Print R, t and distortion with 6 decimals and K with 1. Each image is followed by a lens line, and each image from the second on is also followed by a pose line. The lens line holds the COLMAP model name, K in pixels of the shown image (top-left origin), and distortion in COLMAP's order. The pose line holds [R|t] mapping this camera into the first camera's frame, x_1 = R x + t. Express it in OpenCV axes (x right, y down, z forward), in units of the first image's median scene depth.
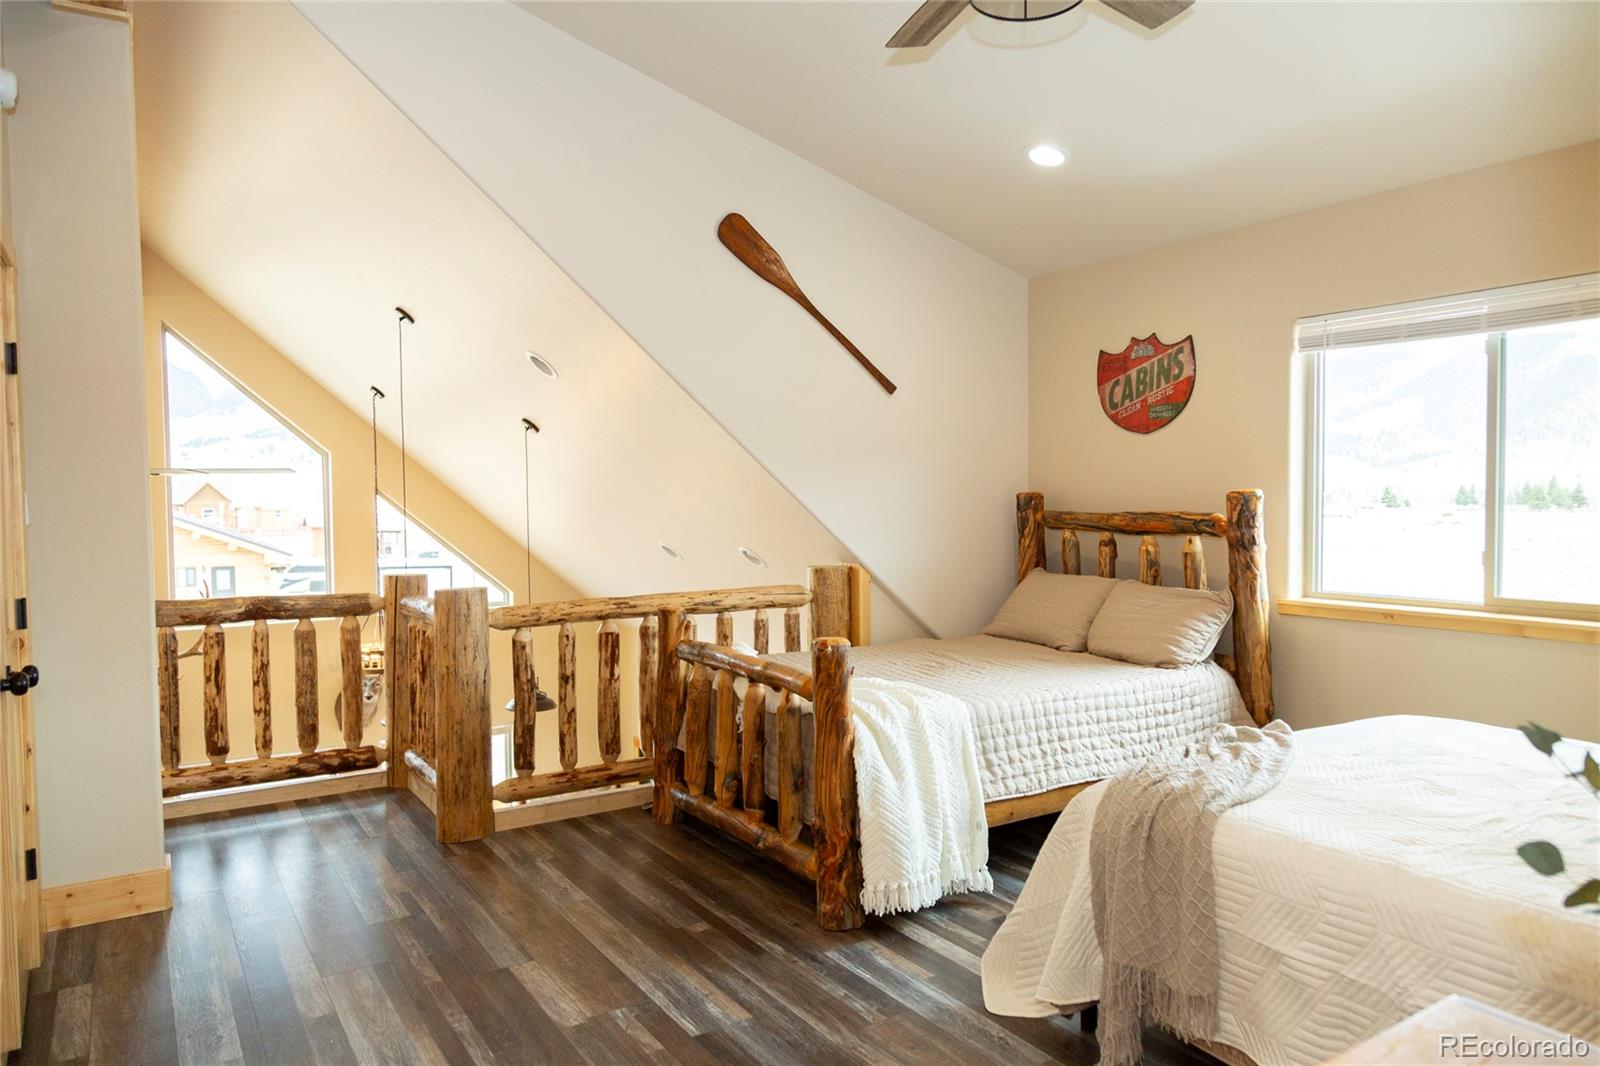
lens RADIAL K [[1053.2, 0, 811.9], [0, 1053.2, 538.6], [0, 0, 1]] dist [0.006859, 0.006467]
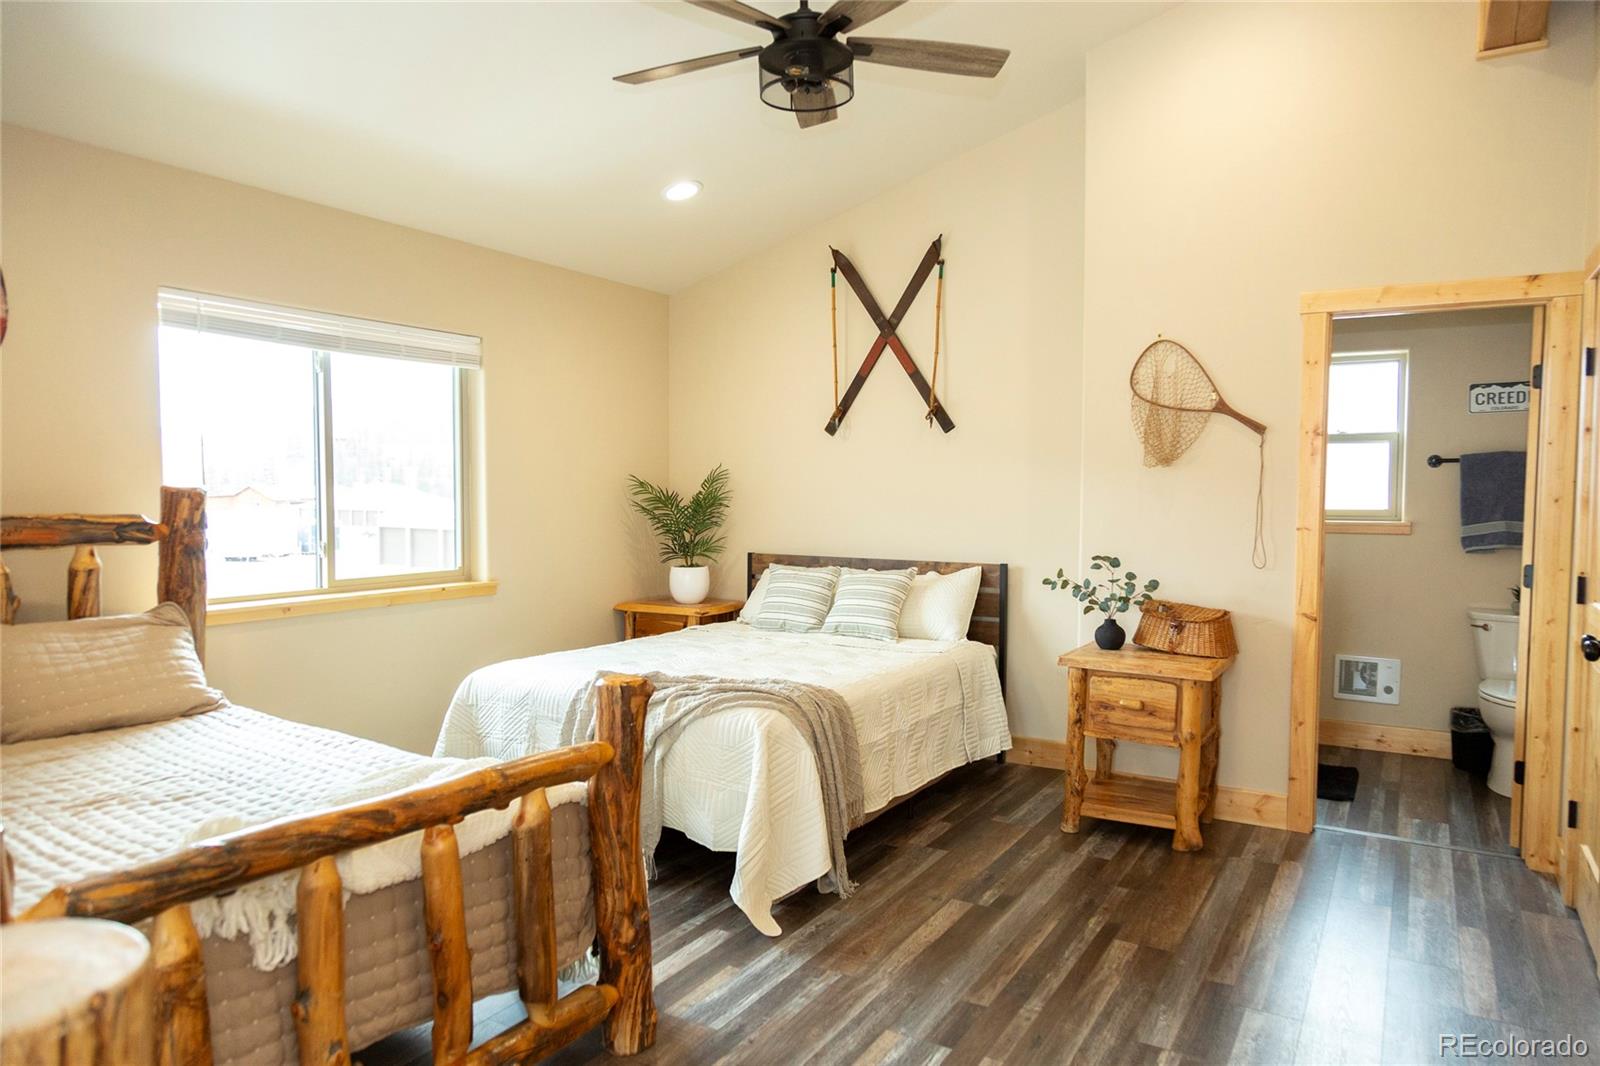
lens RADIAL K [[1053.2, 0, 811.9], [0, 1053.2, 538.6], [0, 0, 1]] dist [0.006859, 0.006467]
pose [[-0.450303, -0.034515, 0.892208, -0.615072], [0.037208, 0.997659, 0.057374, -0.037054], [-0.892100, 0.059033, -0.447965, 1.036995]]
